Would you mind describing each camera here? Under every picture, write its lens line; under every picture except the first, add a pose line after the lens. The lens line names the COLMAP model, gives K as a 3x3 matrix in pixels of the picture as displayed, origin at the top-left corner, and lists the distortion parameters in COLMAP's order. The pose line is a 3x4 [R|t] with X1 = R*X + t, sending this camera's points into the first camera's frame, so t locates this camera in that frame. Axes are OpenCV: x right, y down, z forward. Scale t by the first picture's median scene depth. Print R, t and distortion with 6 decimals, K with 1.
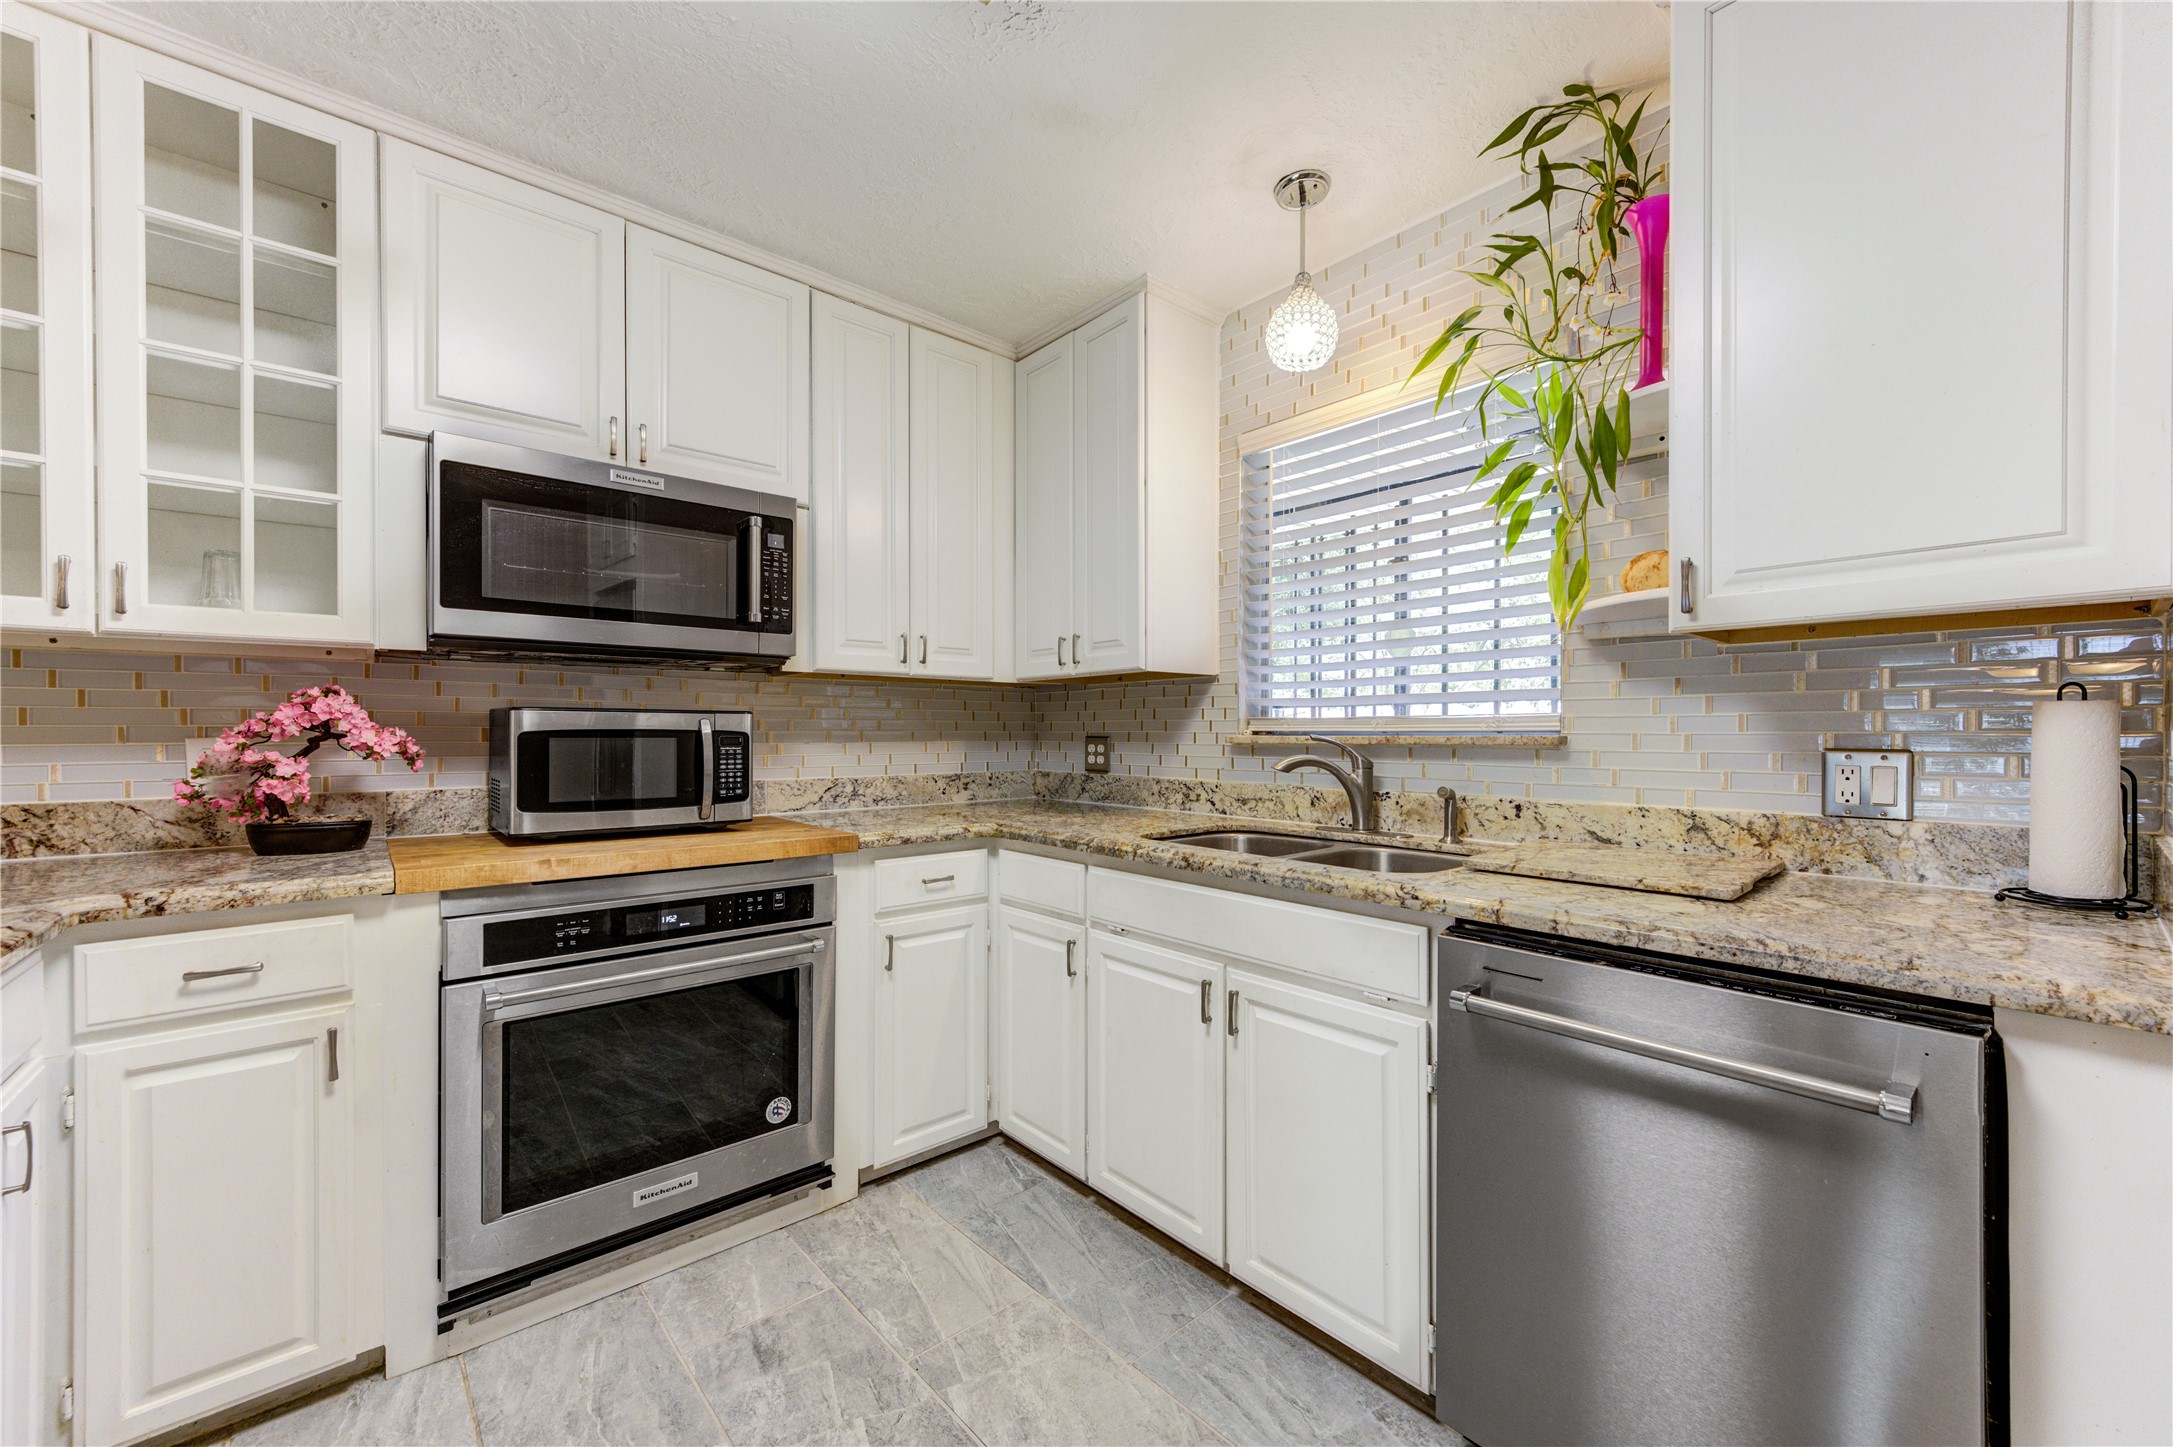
lens RADIAL K [[851.1, 0, 1094.8], [0, 851.1, 733.6], [0, 0, 1]] dist [0.001233, 0.000296]
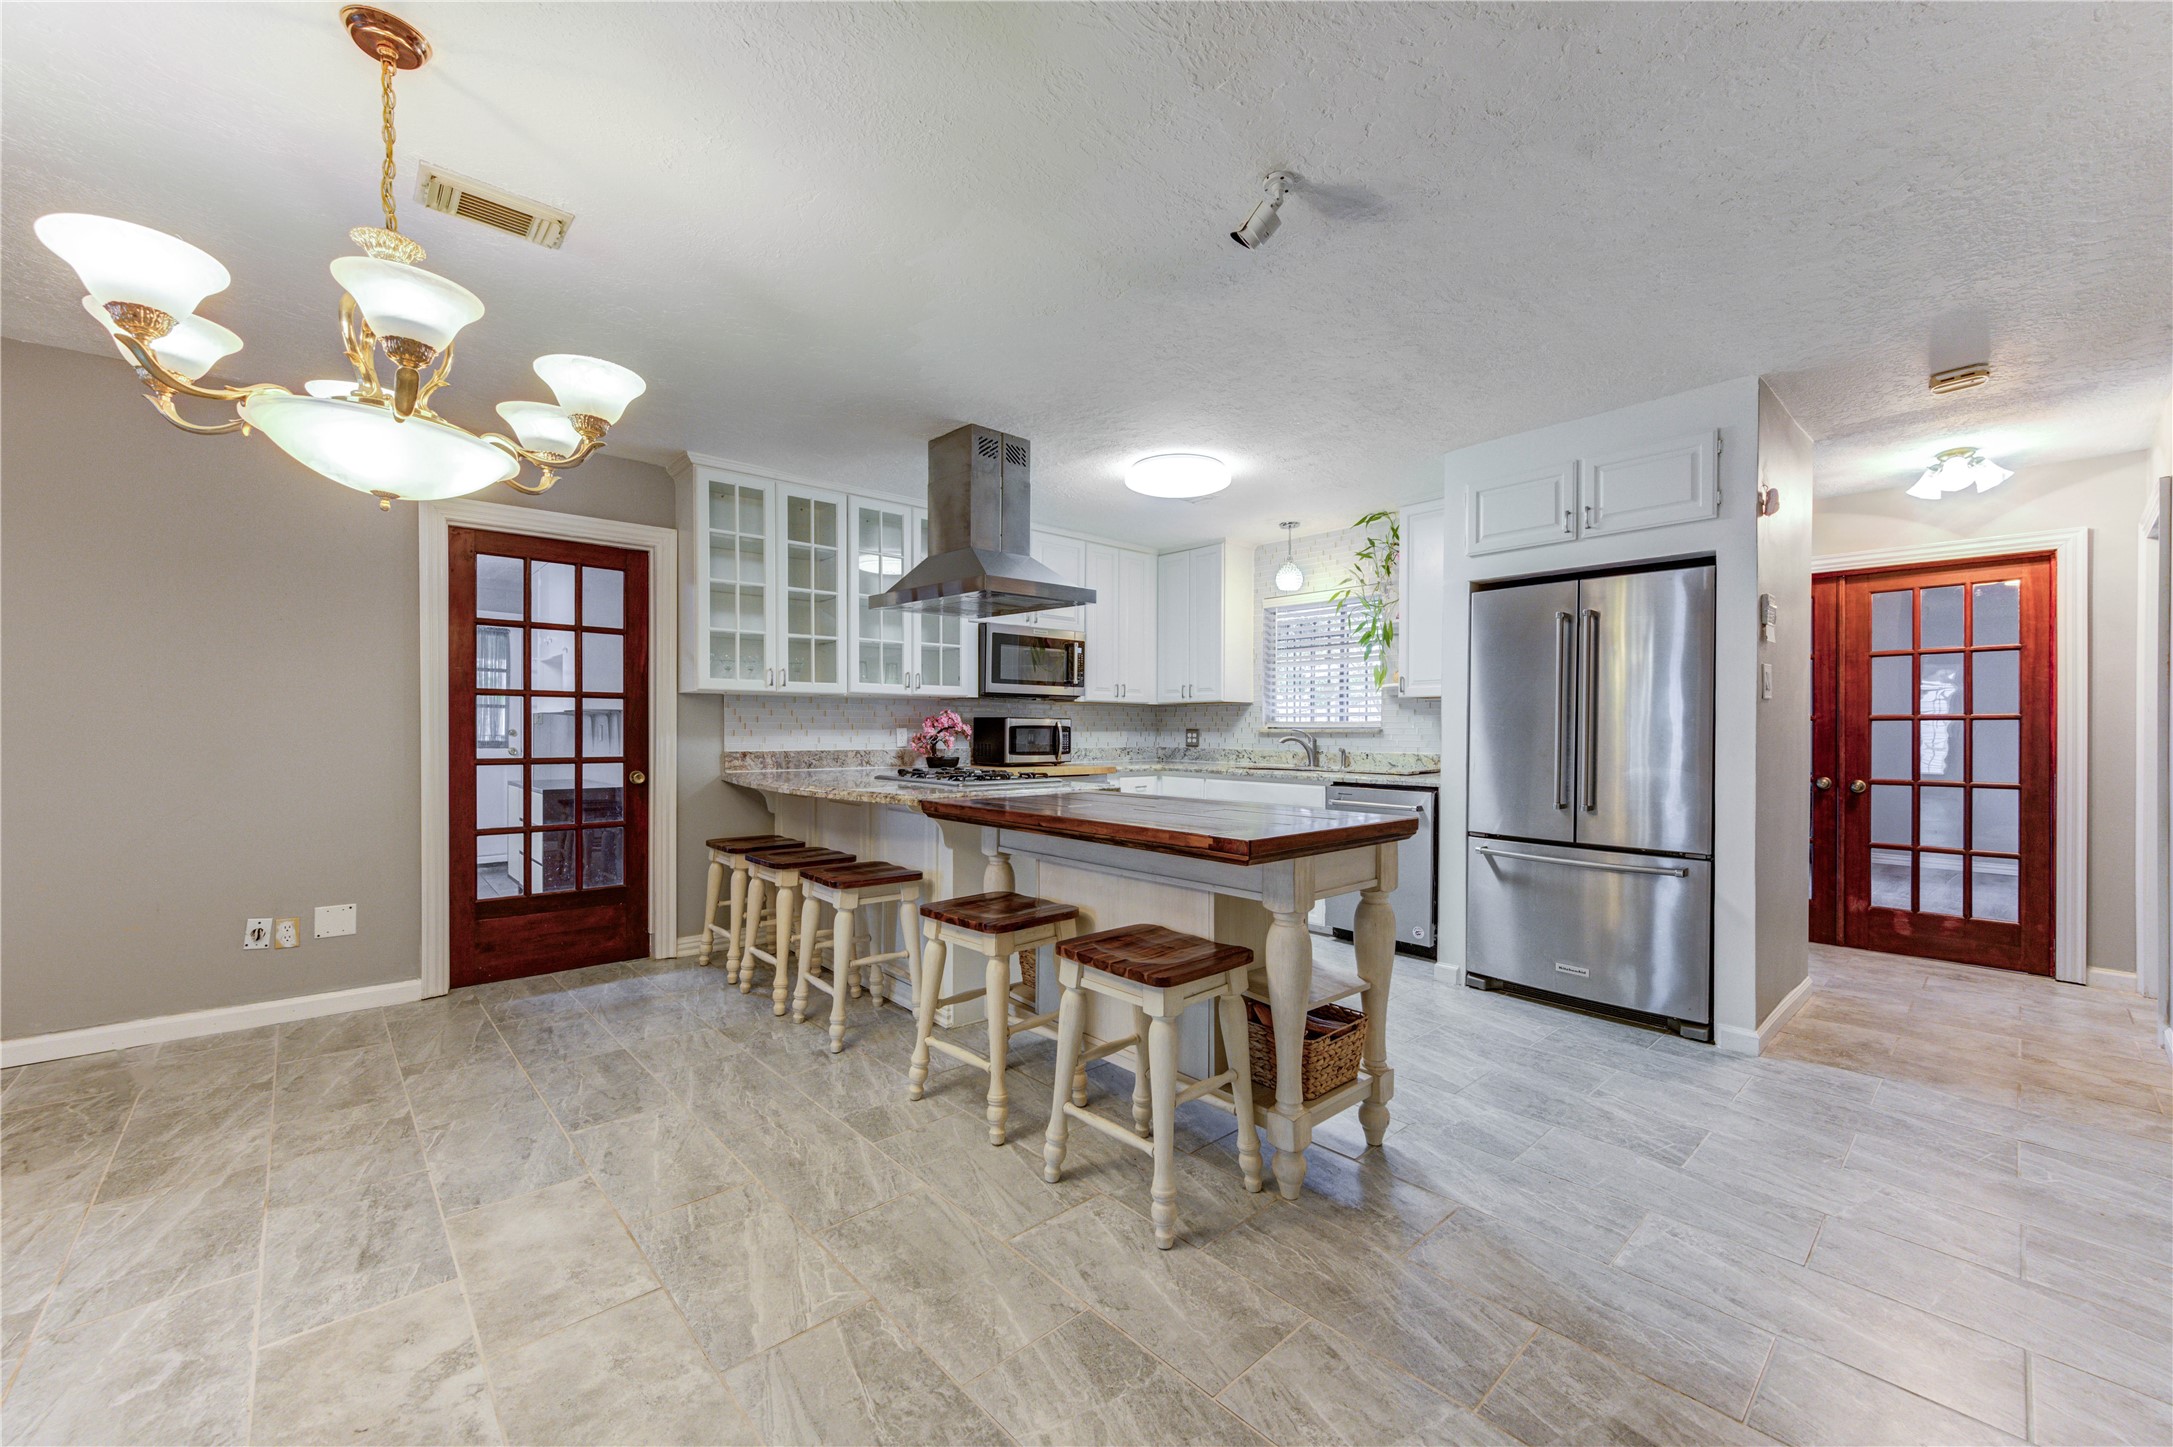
lens RADIAL K [[851.1, 0, 1092.2], [0, 851.1, 737.4], [0, 0, 1]] dist [0.001233, 0.000296]
pose [[0.999963, 0.004185, 0.007492, -0.396487], [-0.004251, 0.999953, 0.008716, 0.009024], [-0.007455, -0.008748, 0.999934, -1.679430]]
